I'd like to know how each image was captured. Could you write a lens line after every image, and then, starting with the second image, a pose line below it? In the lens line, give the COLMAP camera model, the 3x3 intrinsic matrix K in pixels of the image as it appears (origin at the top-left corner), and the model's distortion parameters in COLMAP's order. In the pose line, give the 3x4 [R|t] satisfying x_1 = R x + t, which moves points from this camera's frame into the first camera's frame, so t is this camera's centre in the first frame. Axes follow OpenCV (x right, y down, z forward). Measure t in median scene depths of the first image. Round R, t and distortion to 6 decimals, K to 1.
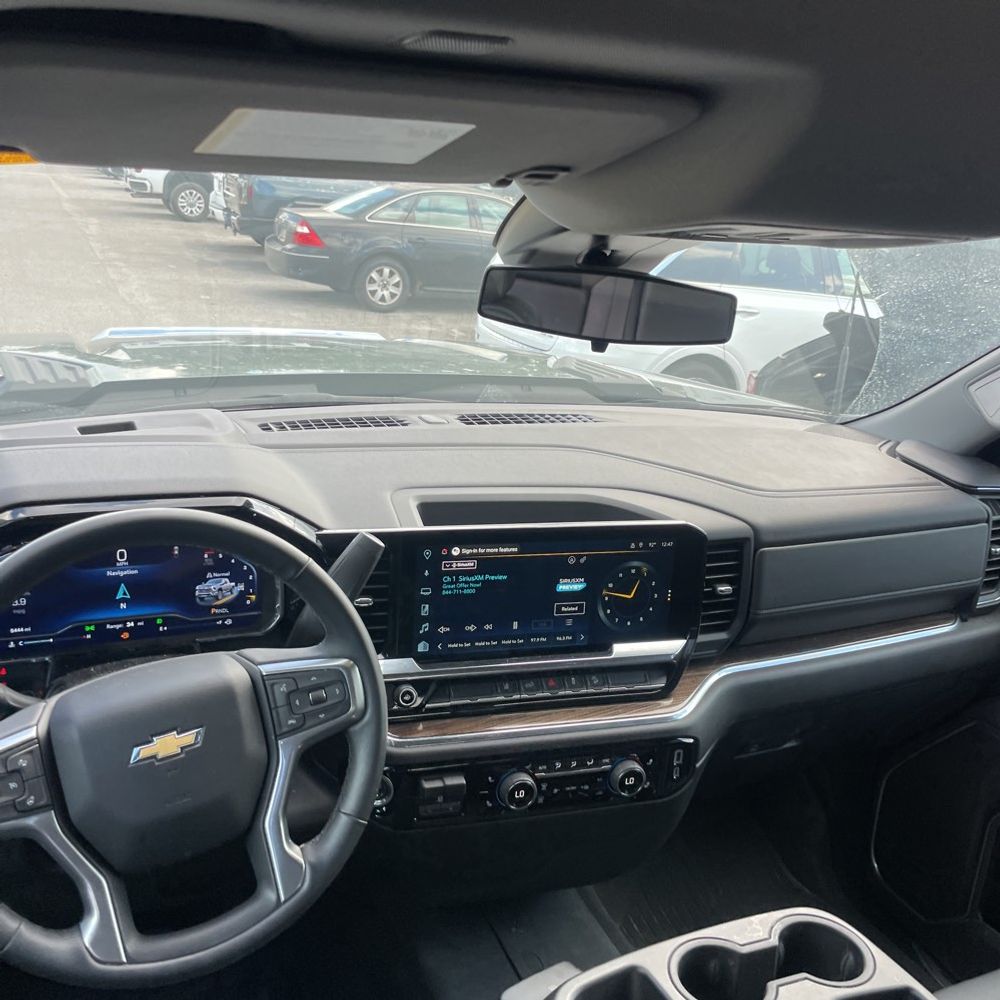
lens RADIAL K [[1023.8, 0, 500.5], [0, 1023.8, 501.9], [0, 0, 1]] dist [0.030091, 0.000000]
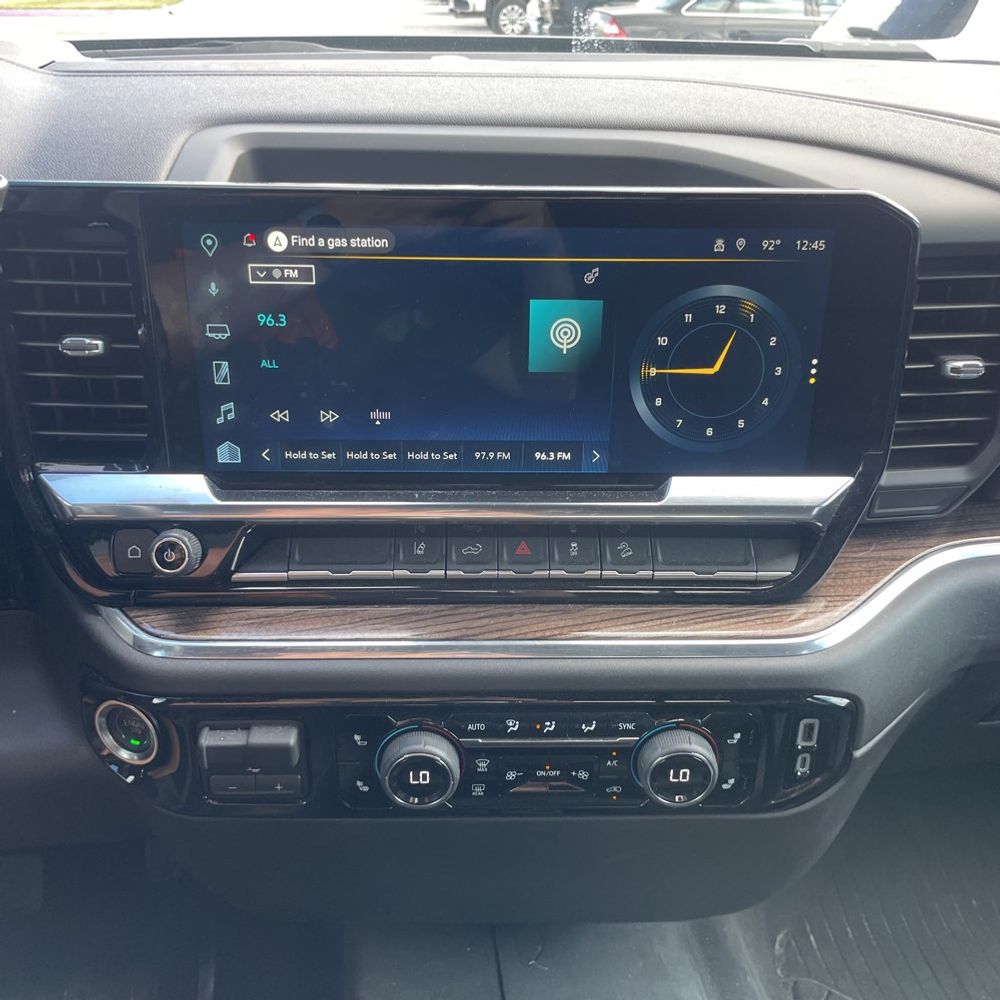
lens RADIAL K [[1023.8, 0, 501.8], [0, 1023.8, 496.8], [0, 0, 1]] dist [0.030091, 0.000000]
pose [[0.951968, 0.067283, -0.298715, 0.175525], [-0.021976, 0.988057, 0.152517, 0.081528], [0.305409, -0.138627, 0.942076, 0.556438]]
